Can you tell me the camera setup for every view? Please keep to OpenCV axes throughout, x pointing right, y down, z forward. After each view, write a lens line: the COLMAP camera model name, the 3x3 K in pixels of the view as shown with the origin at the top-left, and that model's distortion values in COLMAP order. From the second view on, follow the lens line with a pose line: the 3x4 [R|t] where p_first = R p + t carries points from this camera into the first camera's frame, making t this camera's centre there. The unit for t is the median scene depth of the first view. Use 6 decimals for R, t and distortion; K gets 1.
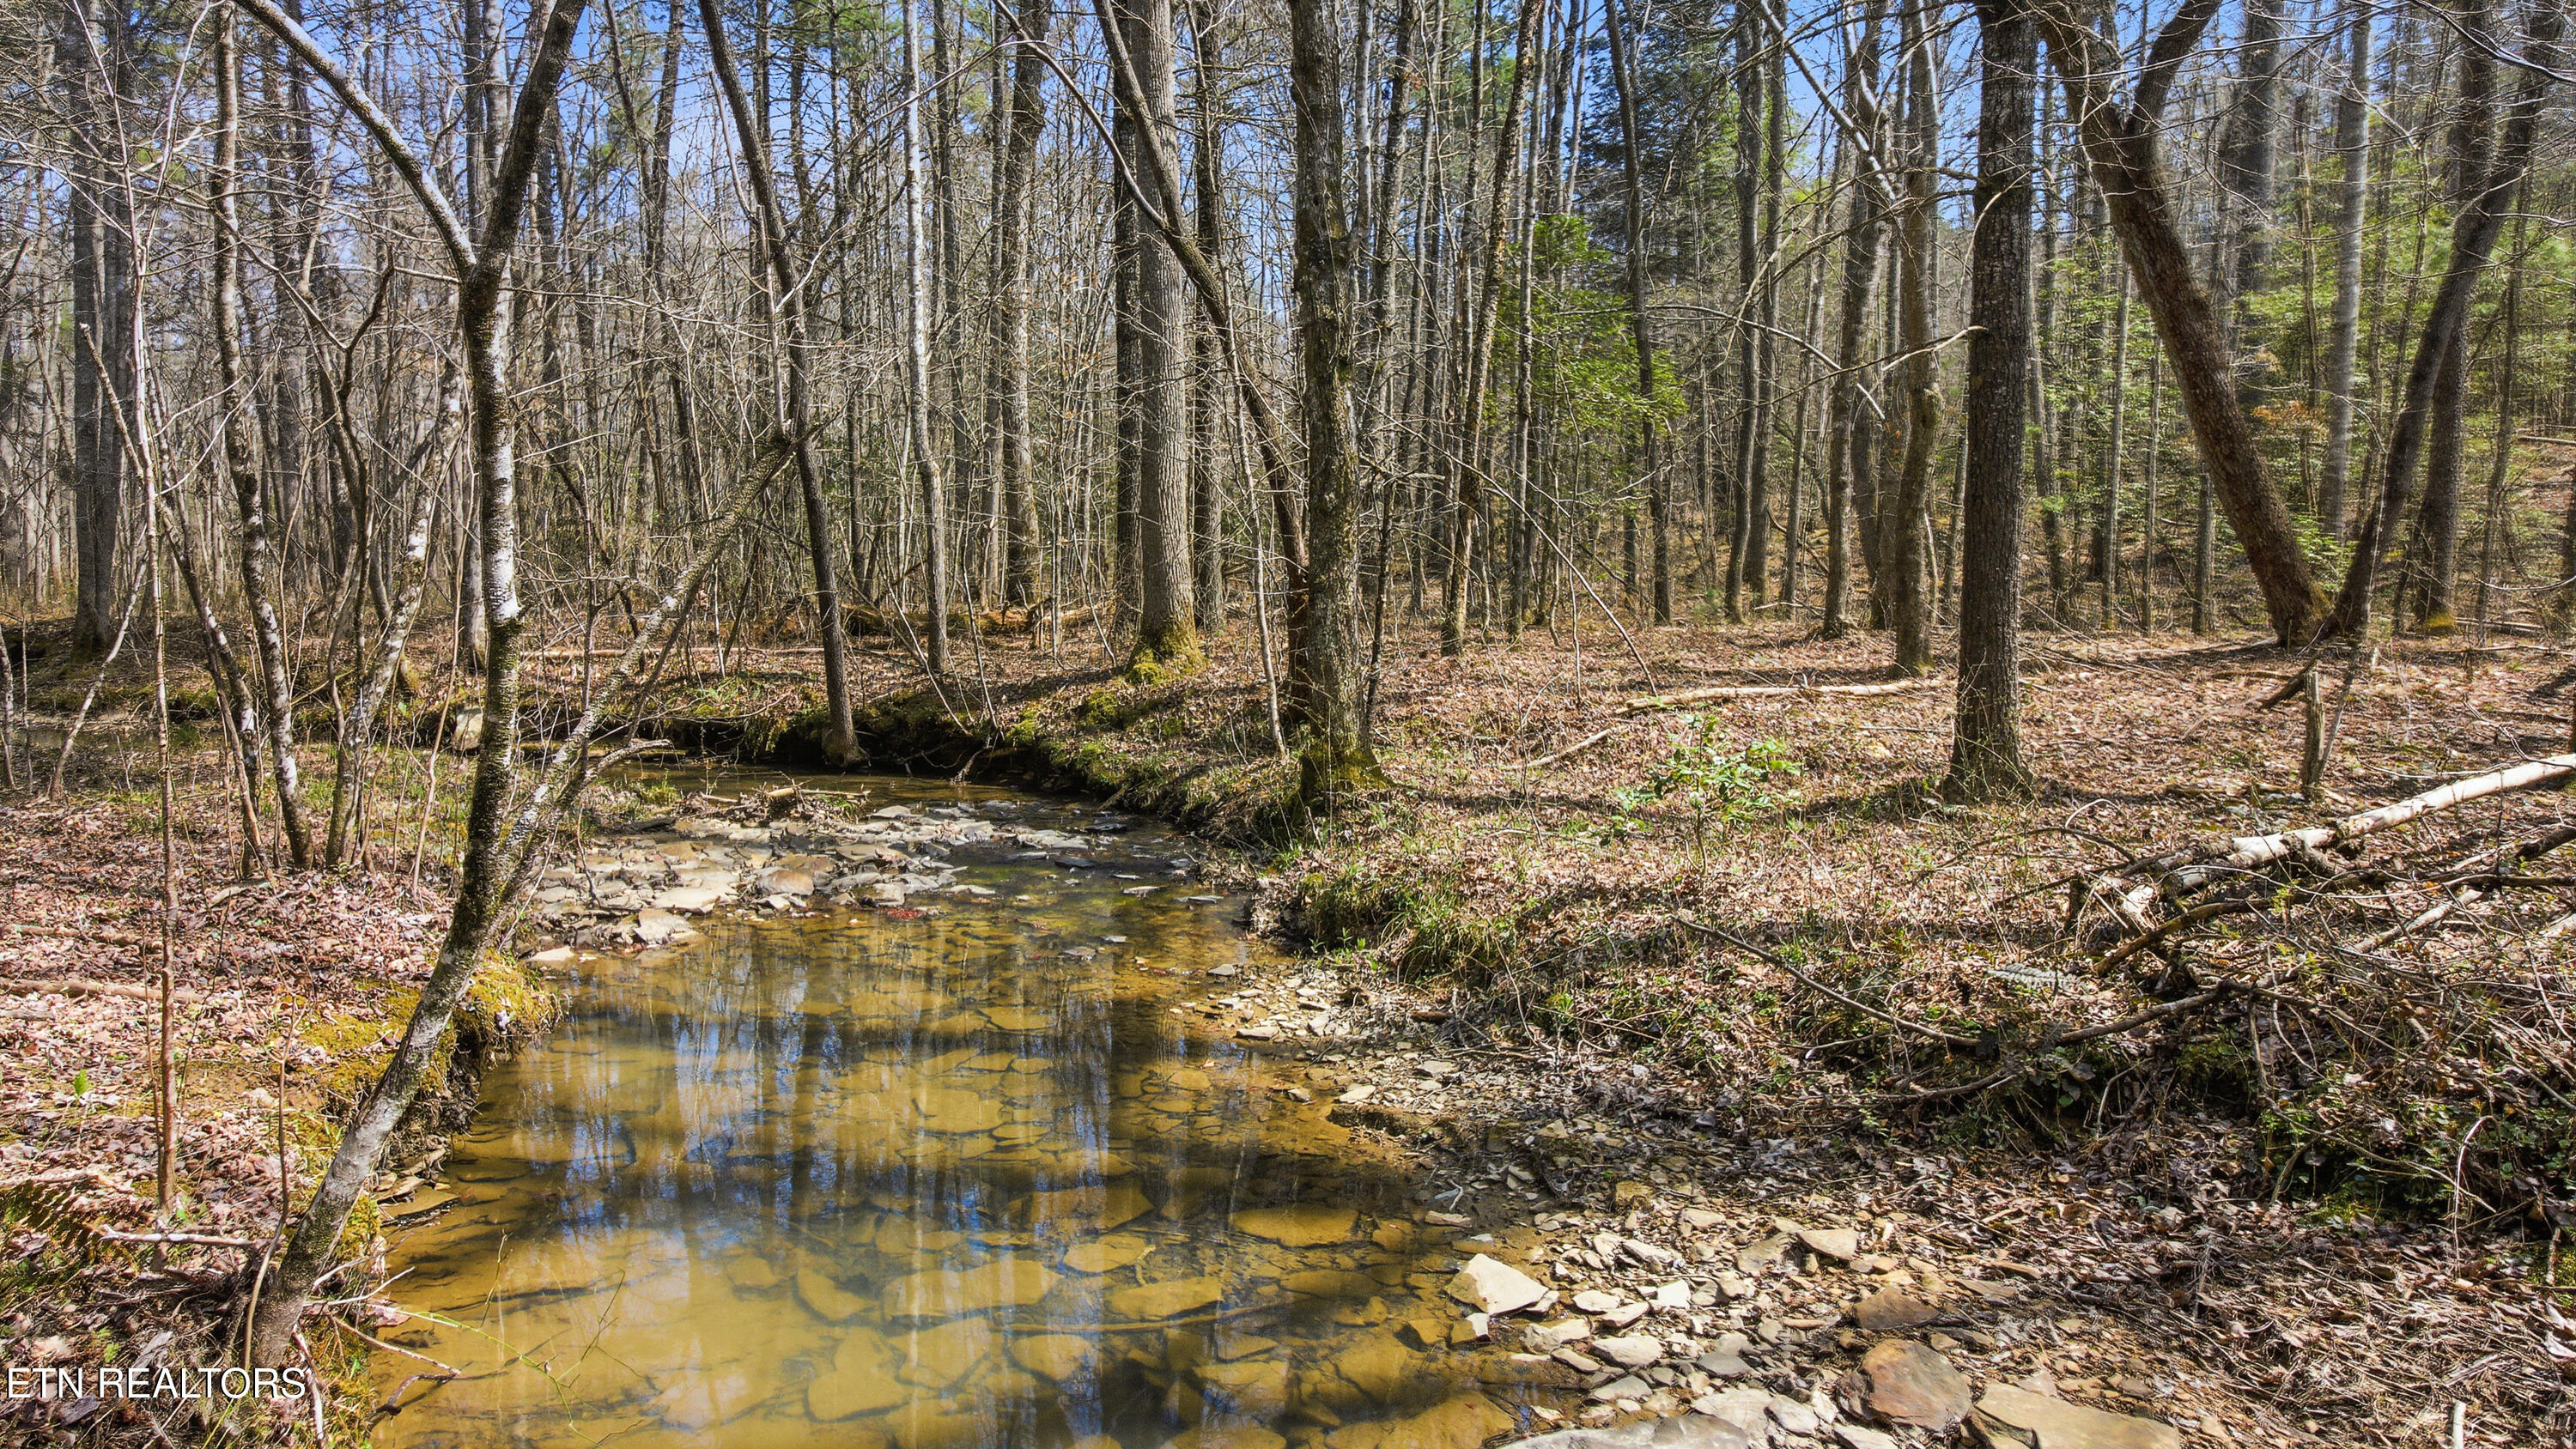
lens RADIAL K [[1867.9, 0, 1287.9], [0, 1867.9, 726.8], [0, 0, 1]] dist [-0.026081, 0.034544]
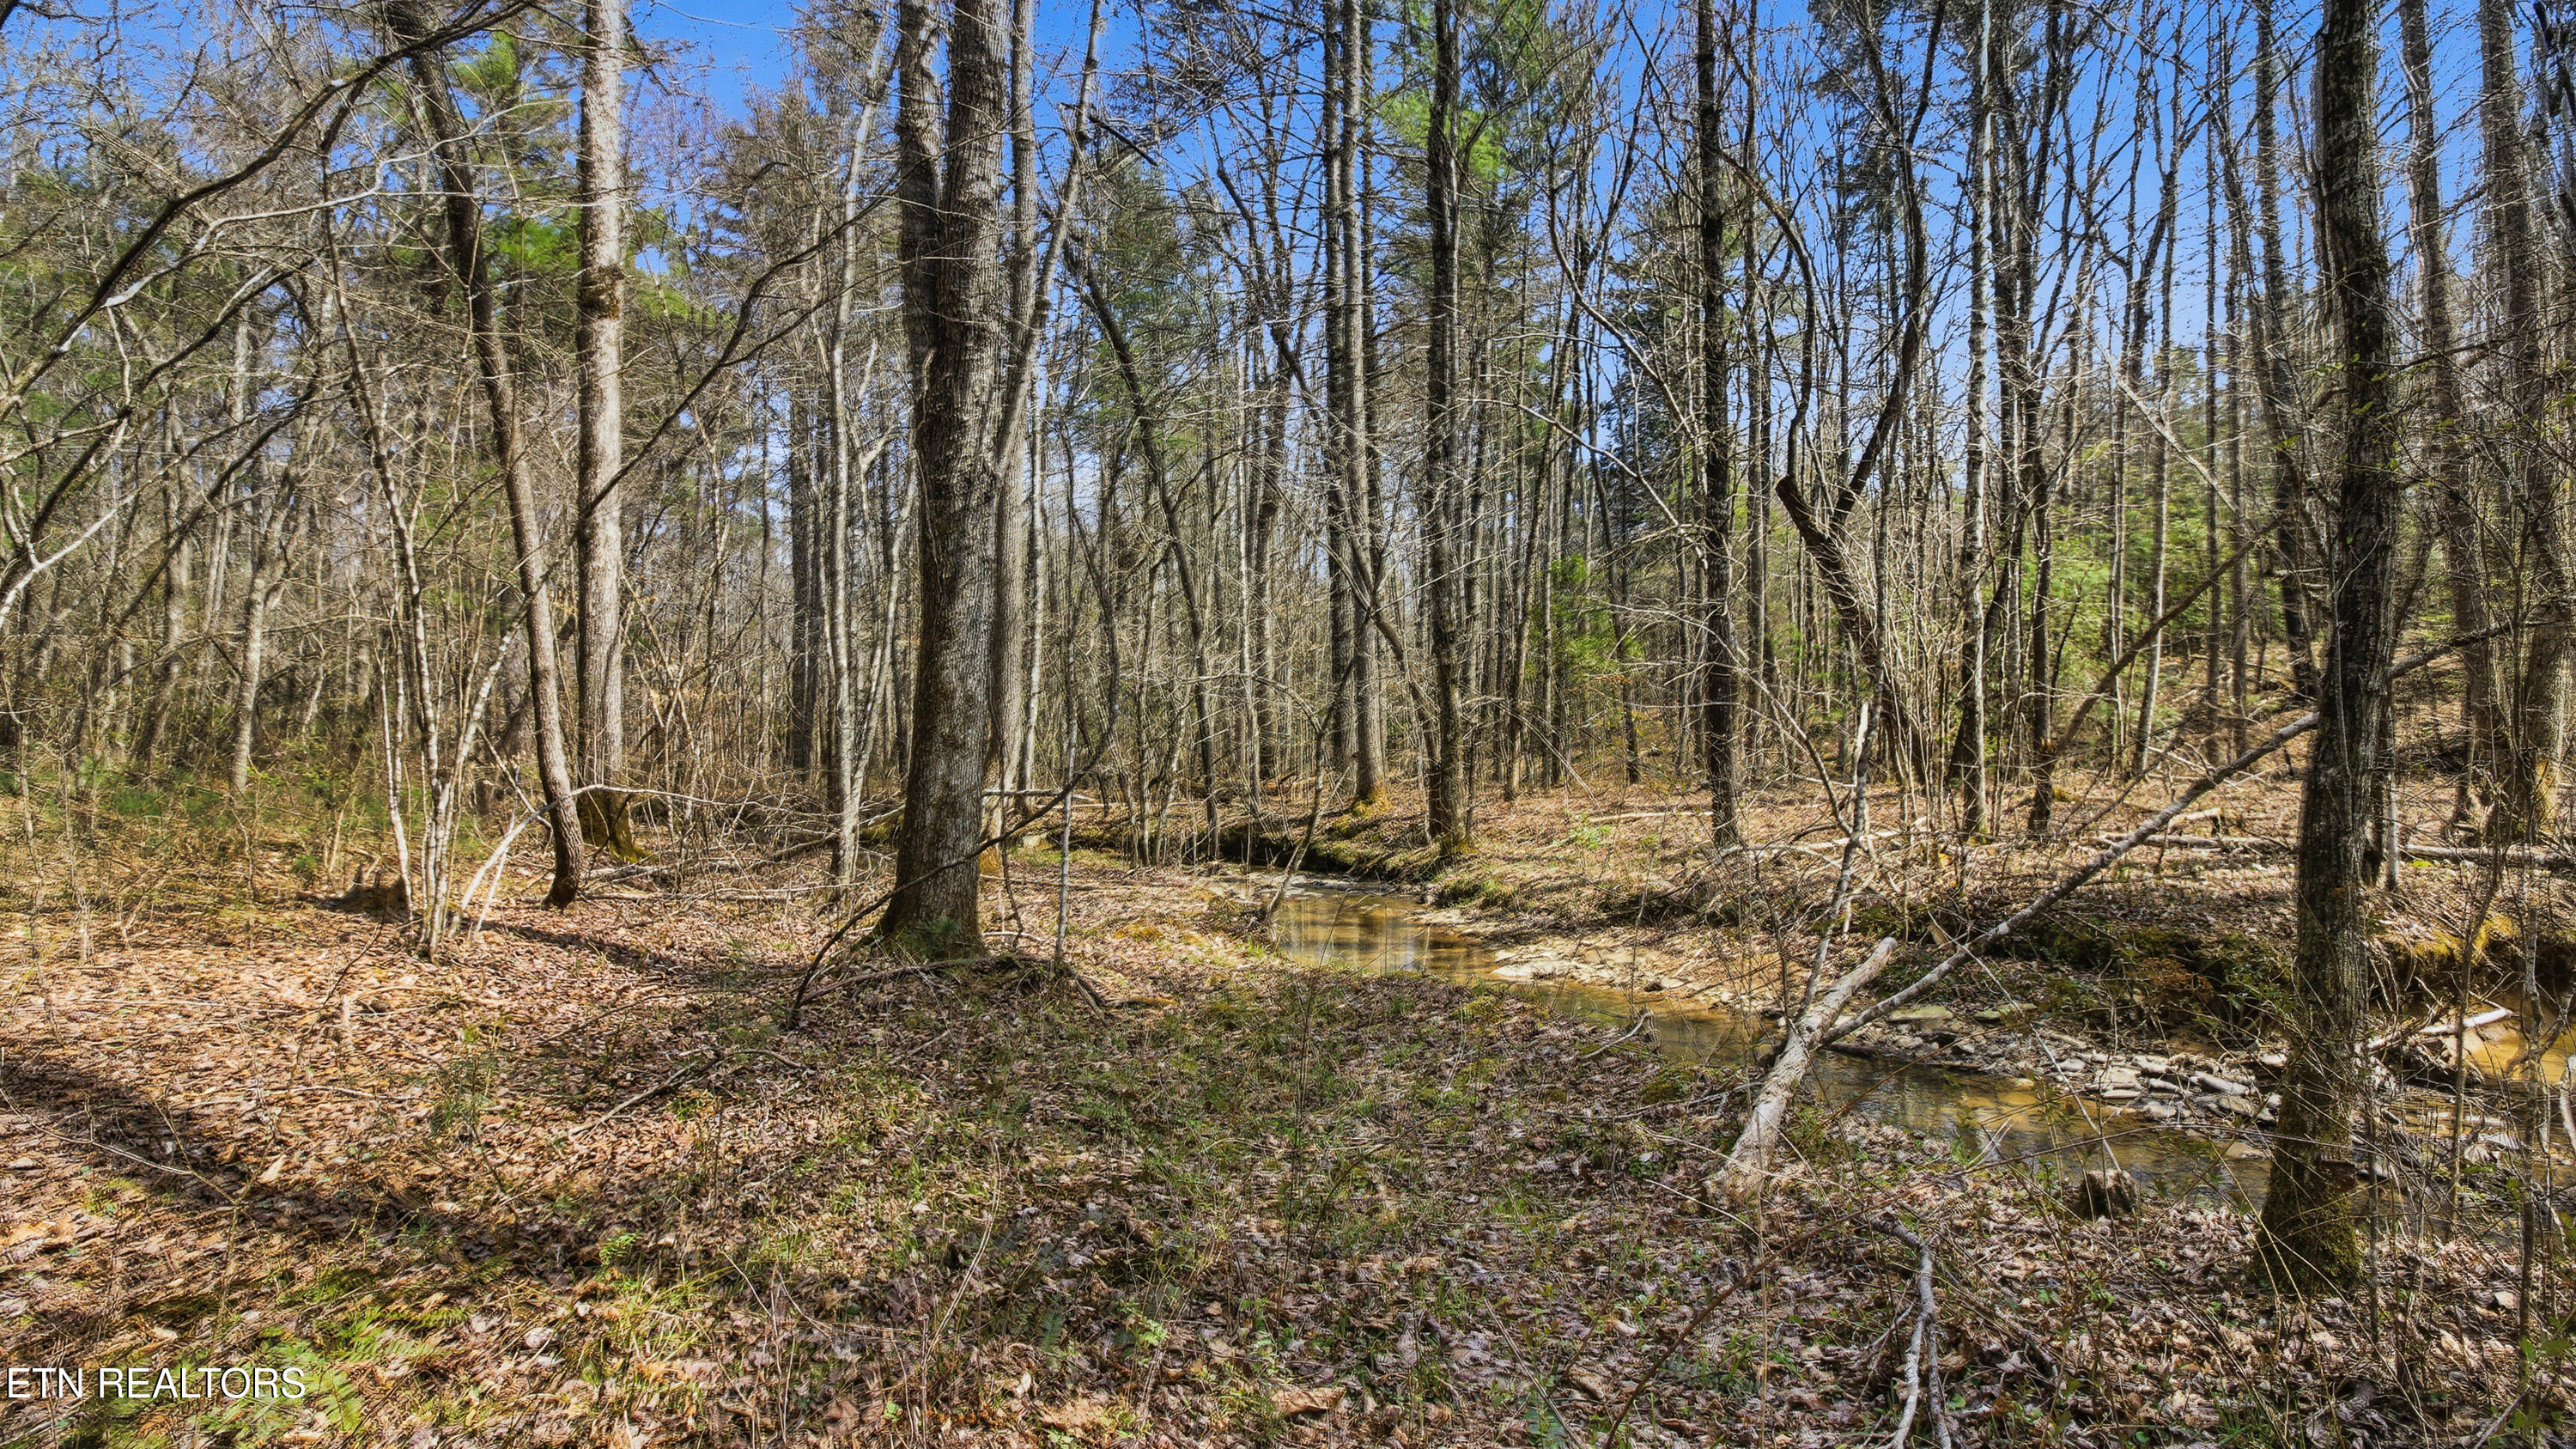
lens RADIAL K [[1868.4, 0, 1286.6], [0, 1868.4, 726.1], [0, 0, 1]] dist [-0.026081, 0.034544]
pose [[0.998520, -0.014929, -0.052302, -0.055607], [0.010341, 0.996162, -0.086918, 0.065165], [0.053398, 0.086249, 0.994842, -1.255246]]
